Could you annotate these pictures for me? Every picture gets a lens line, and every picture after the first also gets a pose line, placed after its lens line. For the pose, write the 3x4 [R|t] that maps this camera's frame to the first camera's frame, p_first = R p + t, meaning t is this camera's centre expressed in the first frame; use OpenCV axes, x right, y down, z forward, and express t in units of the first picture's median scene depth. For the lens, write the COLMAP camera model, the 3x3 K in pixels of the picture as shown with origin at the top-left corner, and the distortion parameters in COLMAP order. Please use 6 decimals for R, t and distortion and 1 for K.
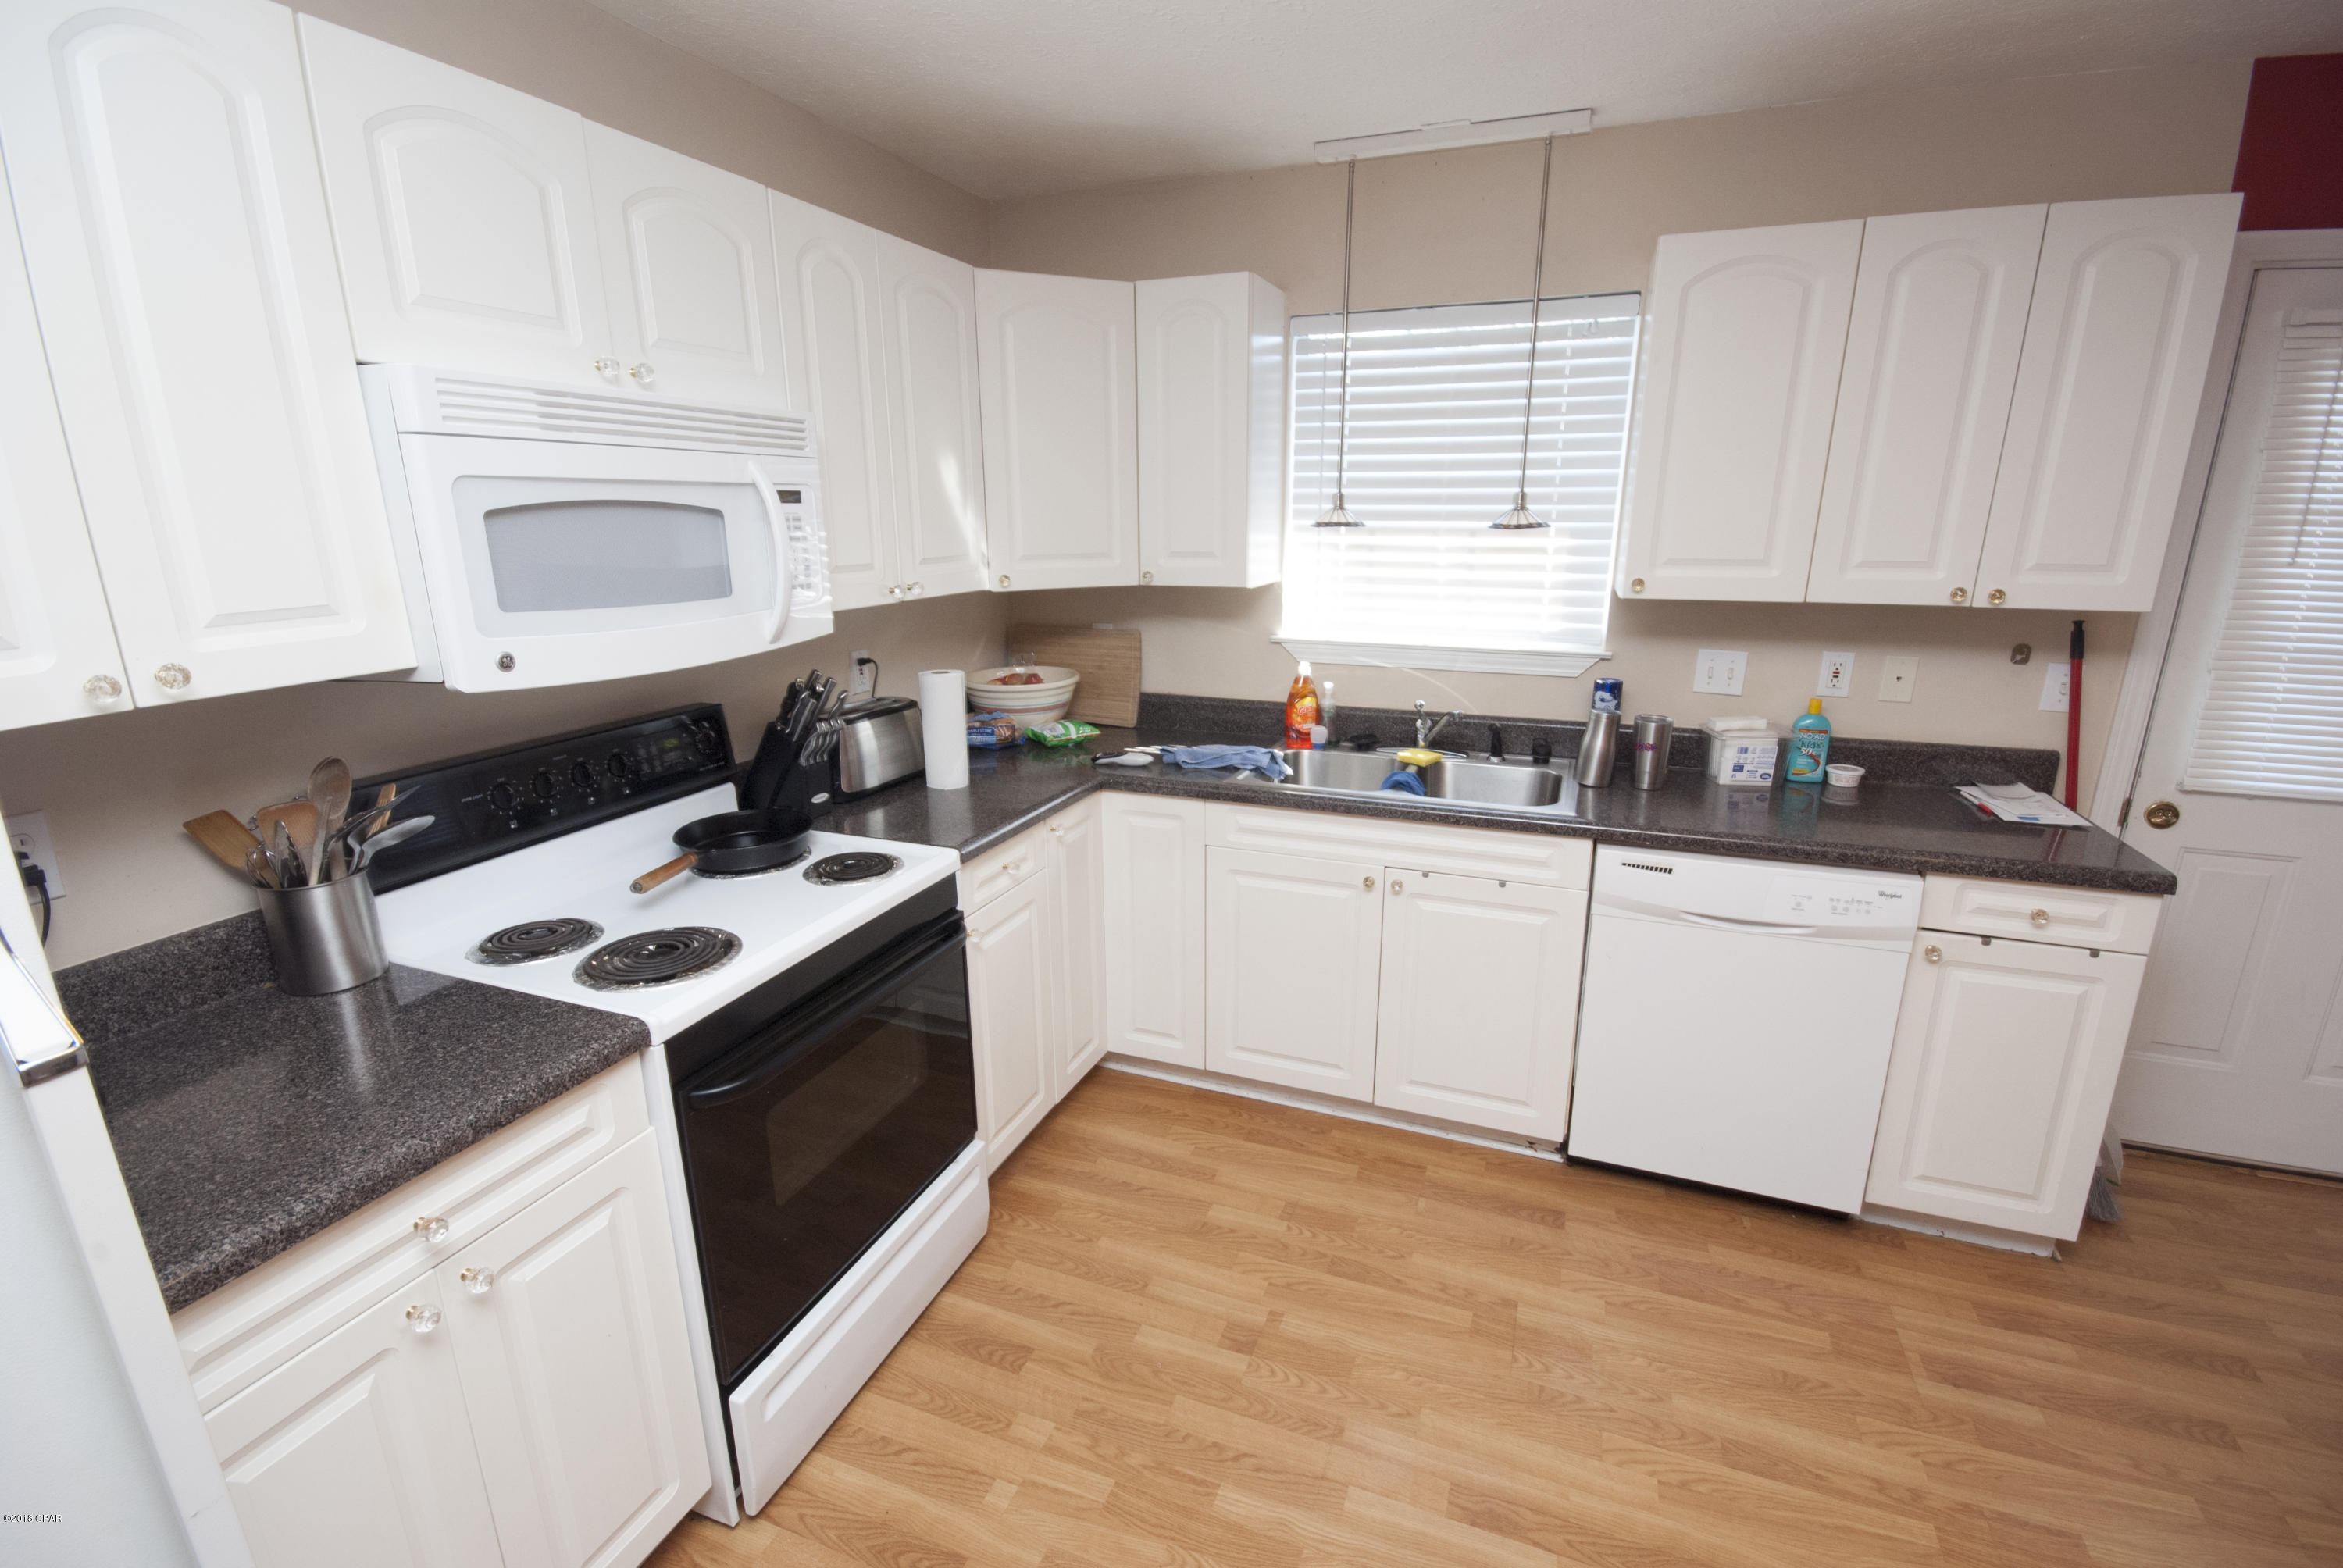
lens RADIAL K [[1032.1, 0, 1171.4], [0, 1032.1, 786.8], [0, 0, 1]] dist [0.007599, -0.010175]
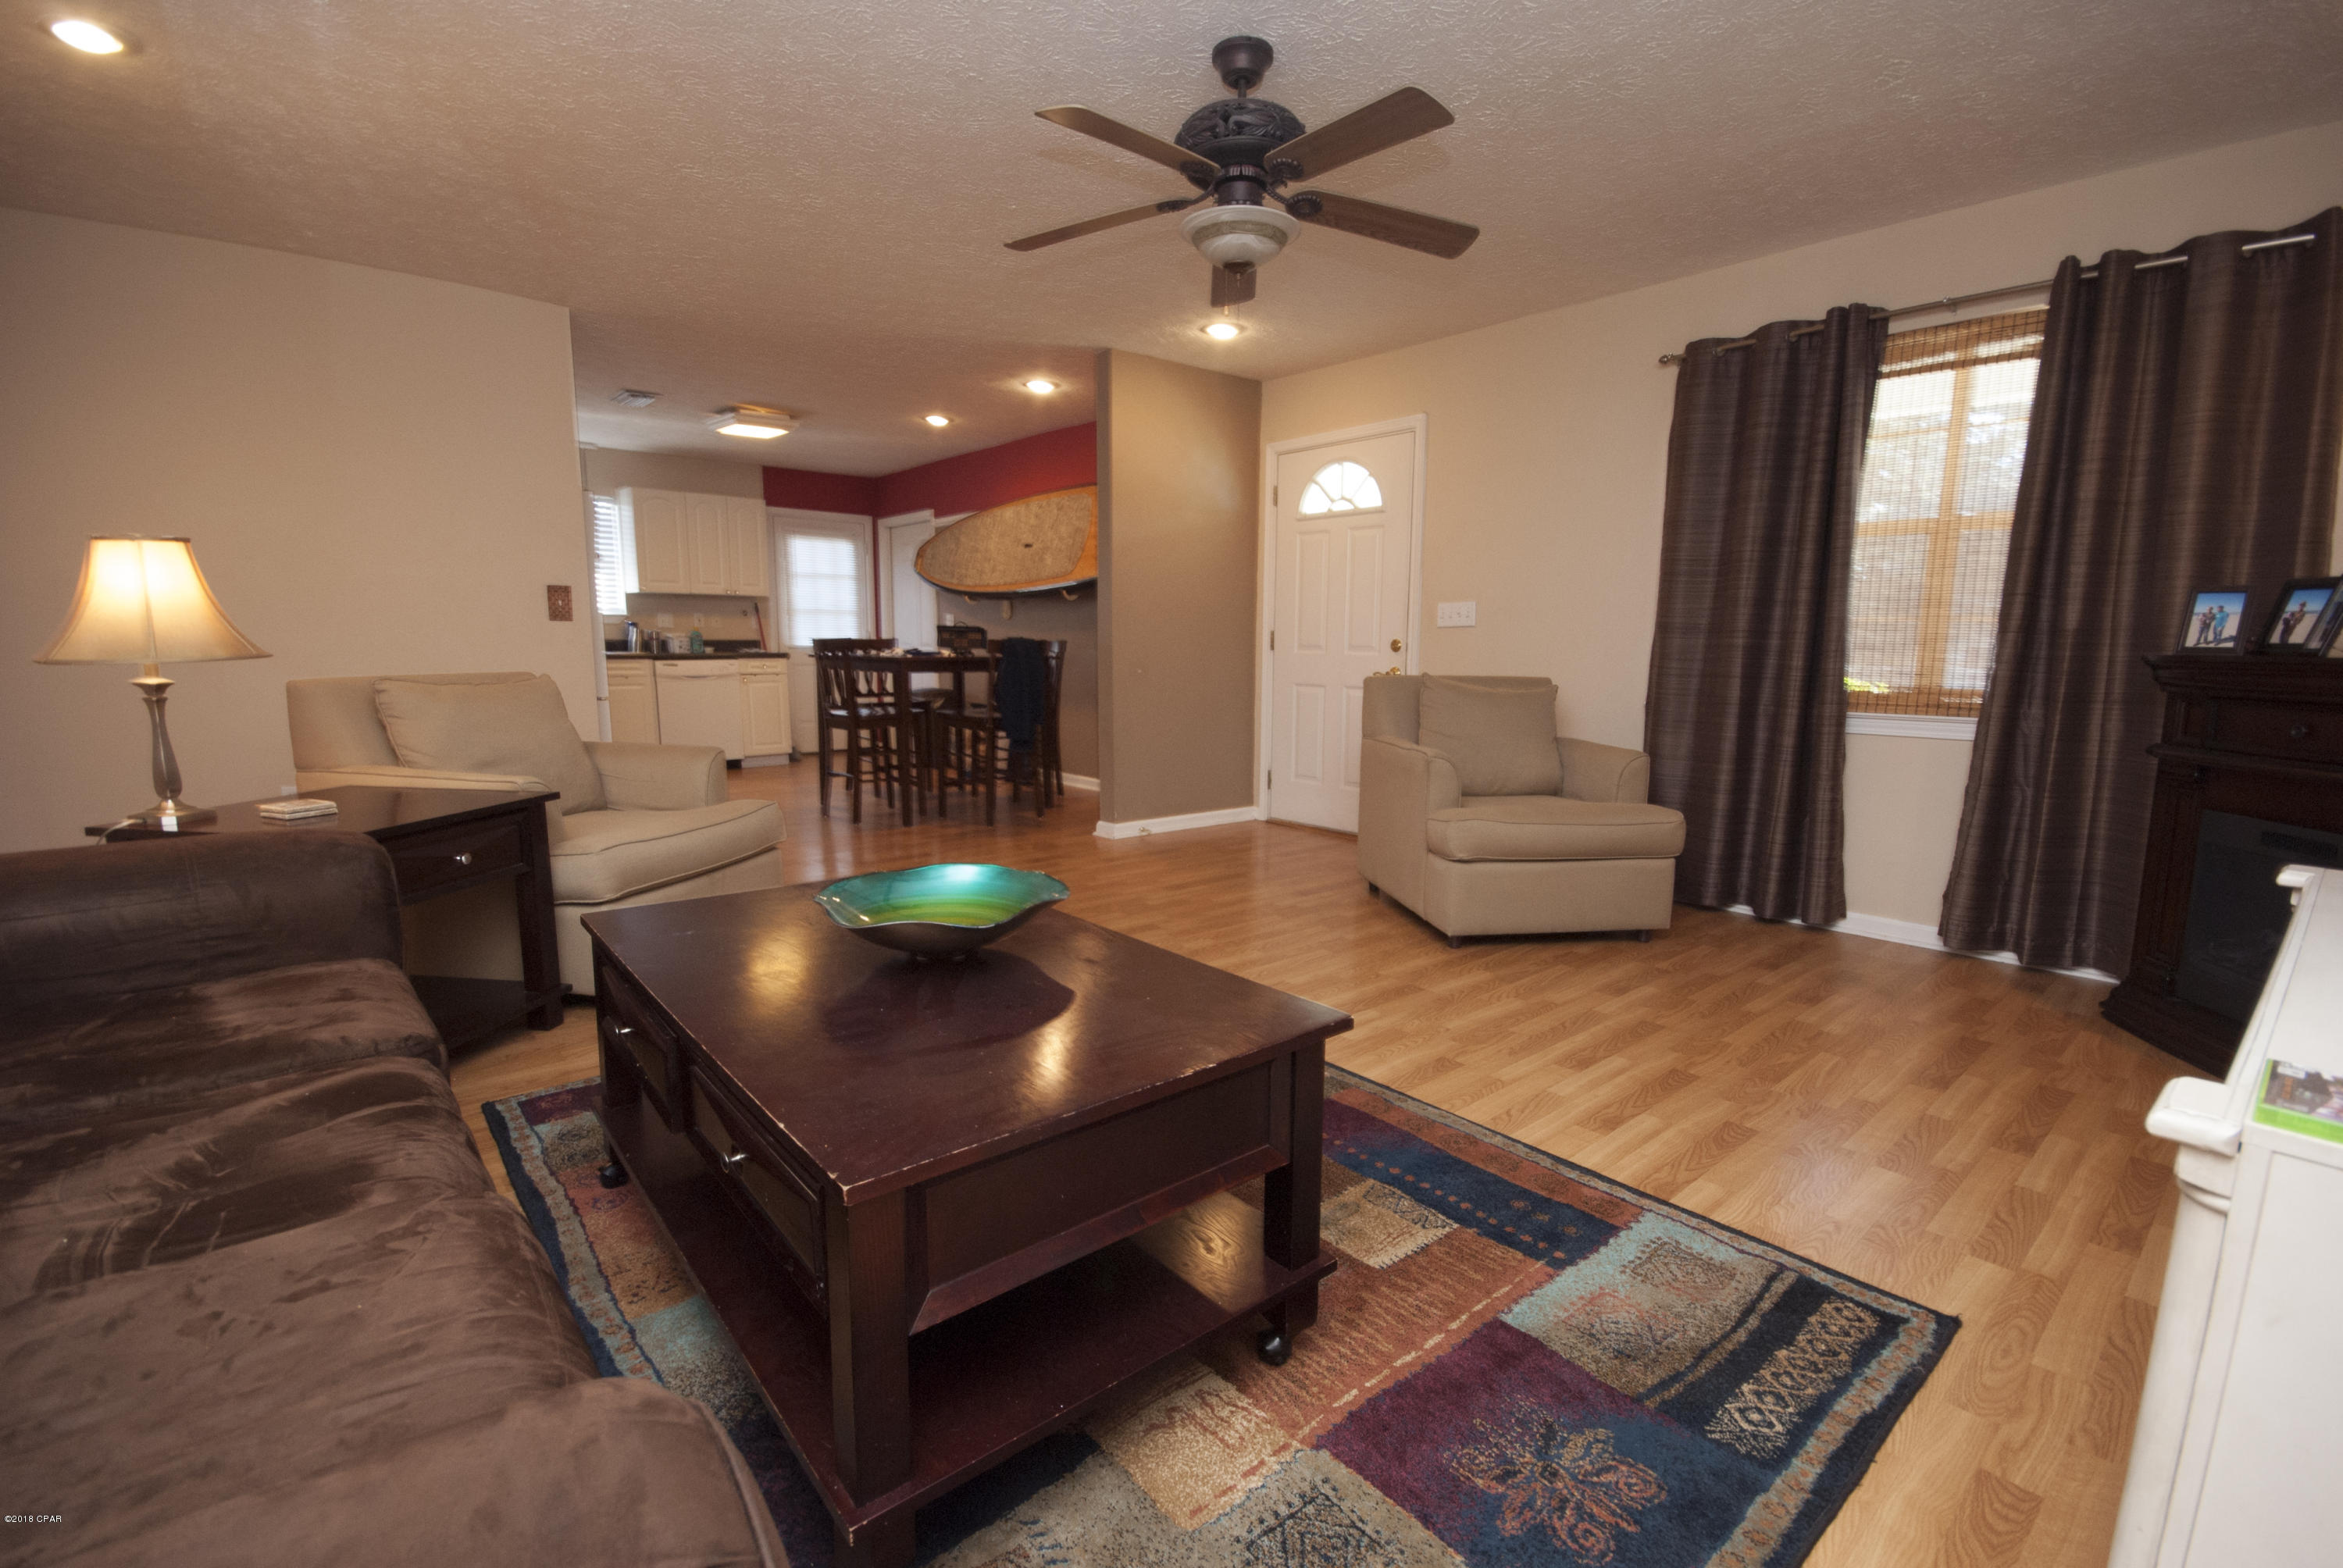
lens RADIAL K [[1032.1, 0, 1177.0], [0, 1032.1, 800.6], [0, 0, 1]] dist [0.007599, -0.010175]
pose [[0.464259, -0.130564, 0.876023, -1.628591], [0.222015, 0.974652, 0.027604, 0.708012], [-0.857422, 0.181675, 0.481478, -1.806227]]
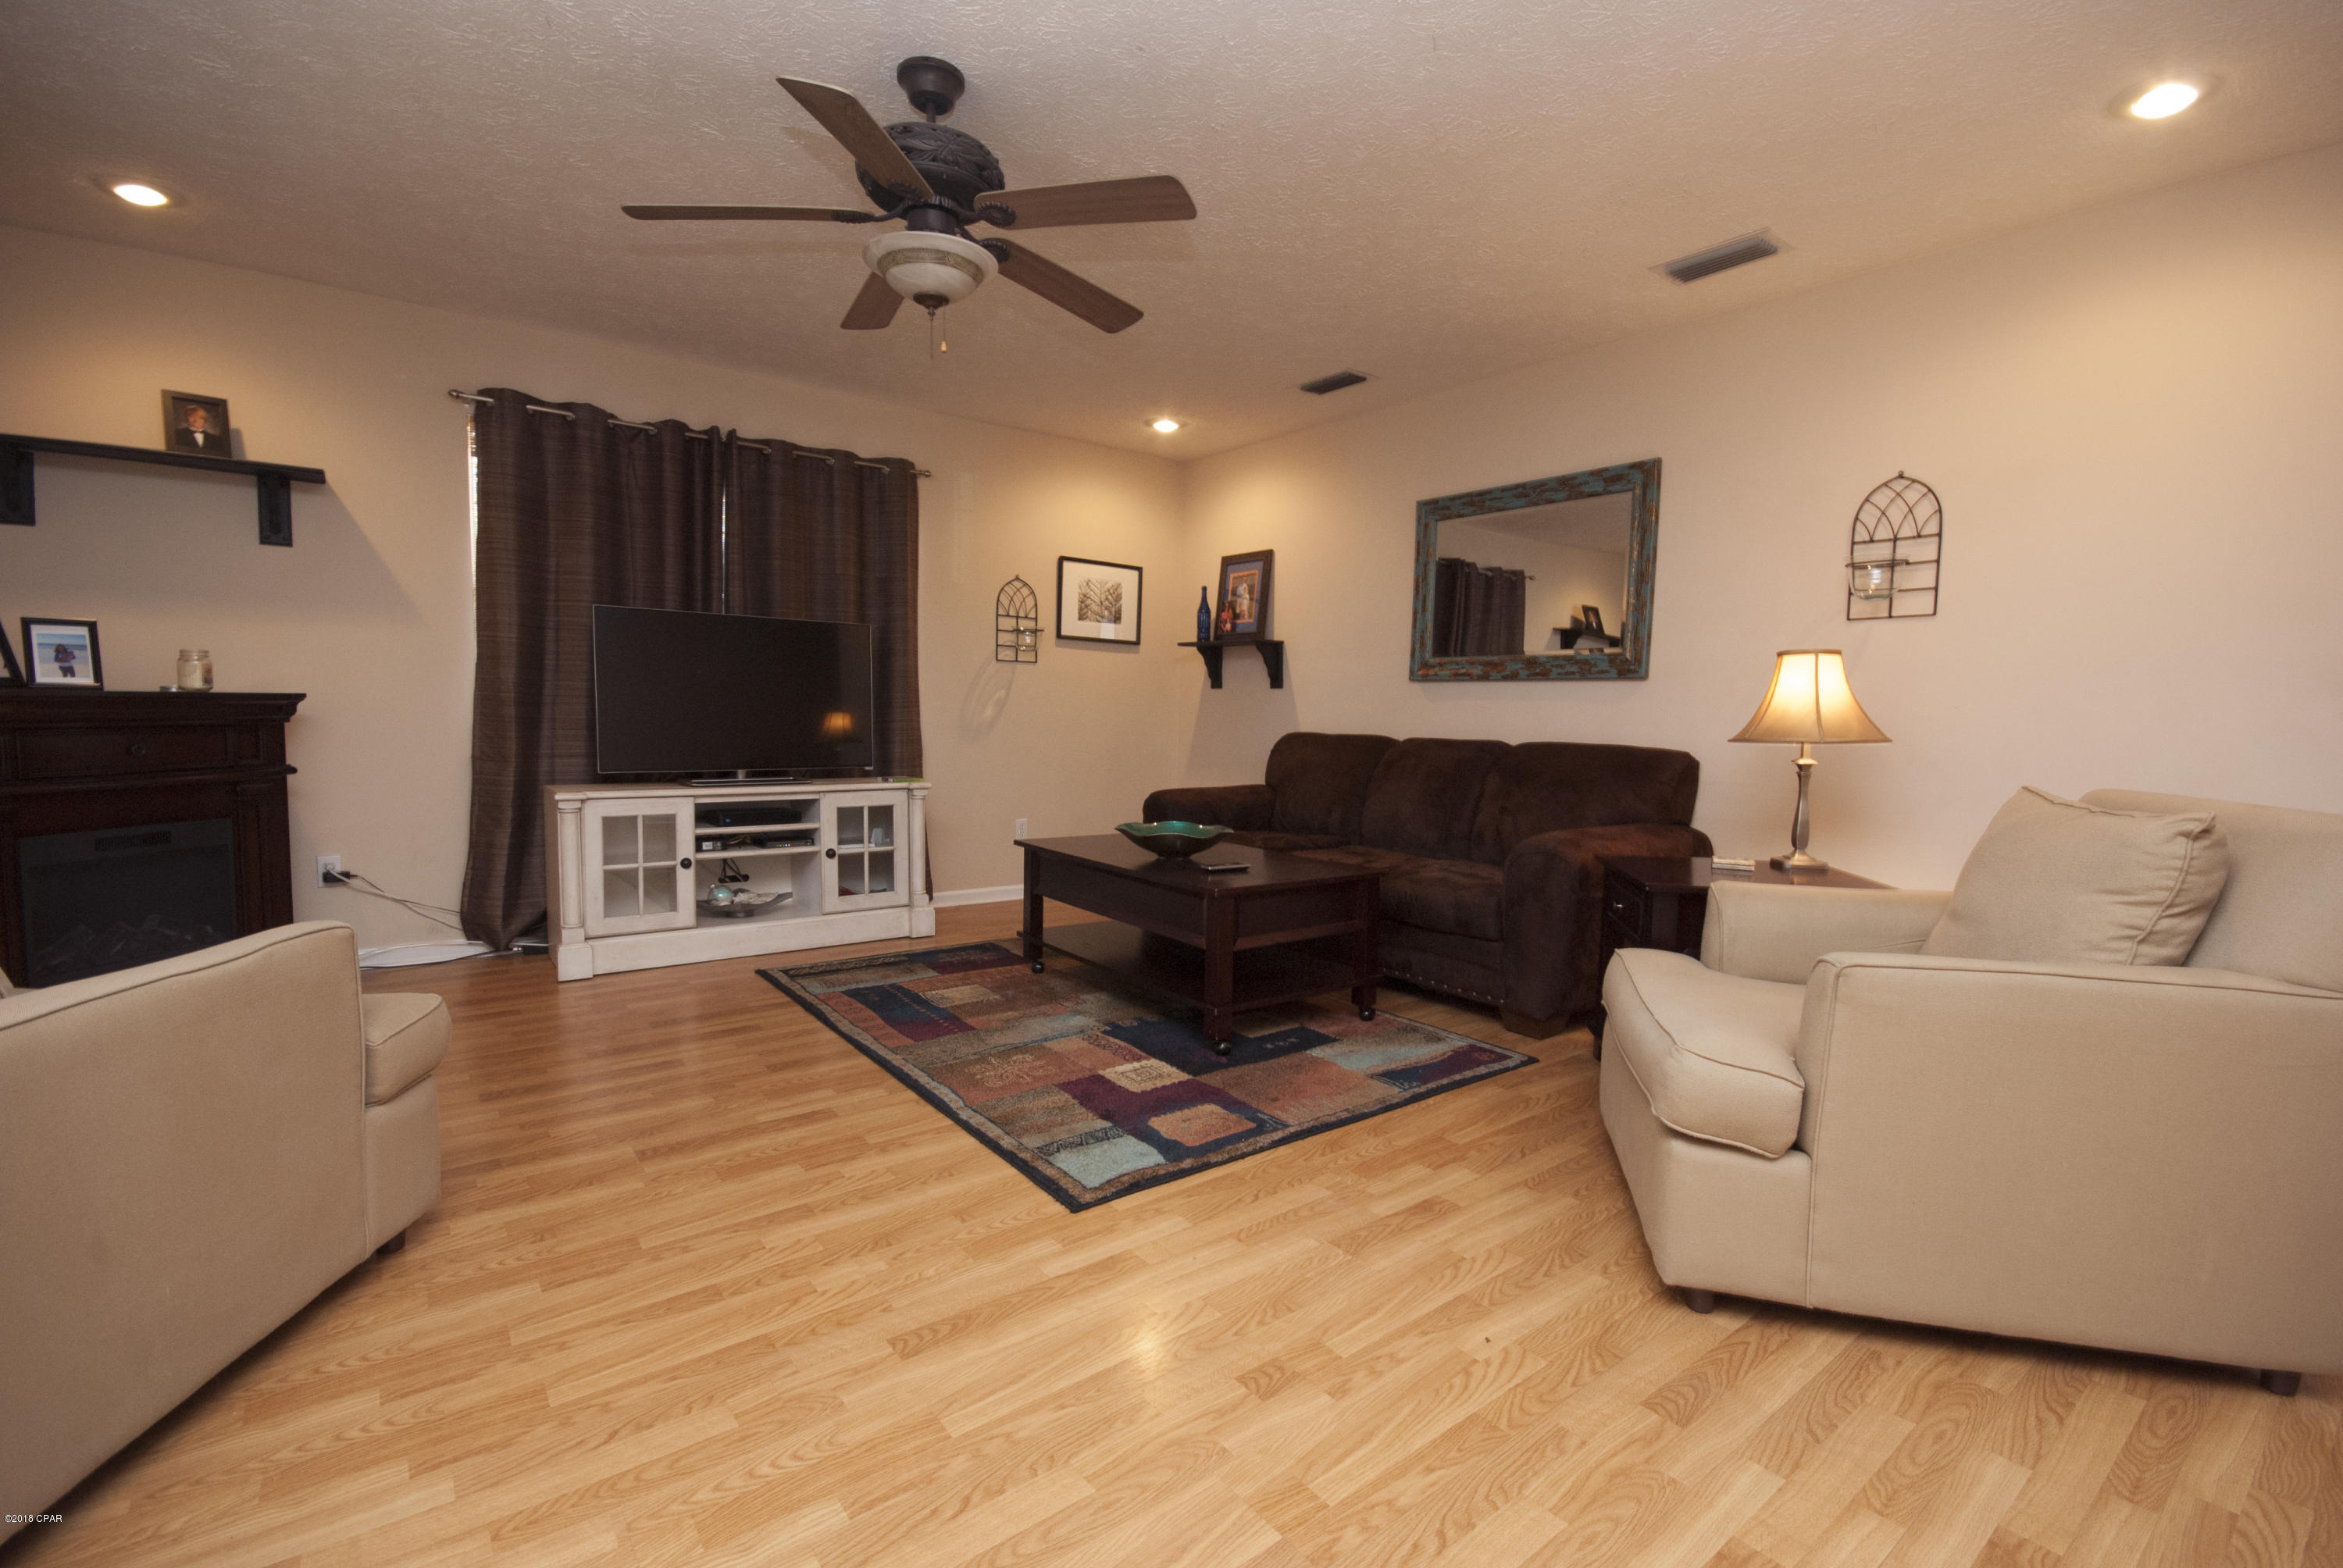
lens RADIAL K [[1032.1, 0, 1174.0], [0, 1032.1, 793.1], [0, 0, 1]] dist [0.007599, -0.010175]
pose [[-0.516160, 0.058600, -0.854485, 0.079047], [-0.241601, 0.947180, 0.210898, 0.410718], [0.821710, 0.315302, -0.474739, -0.693539]]
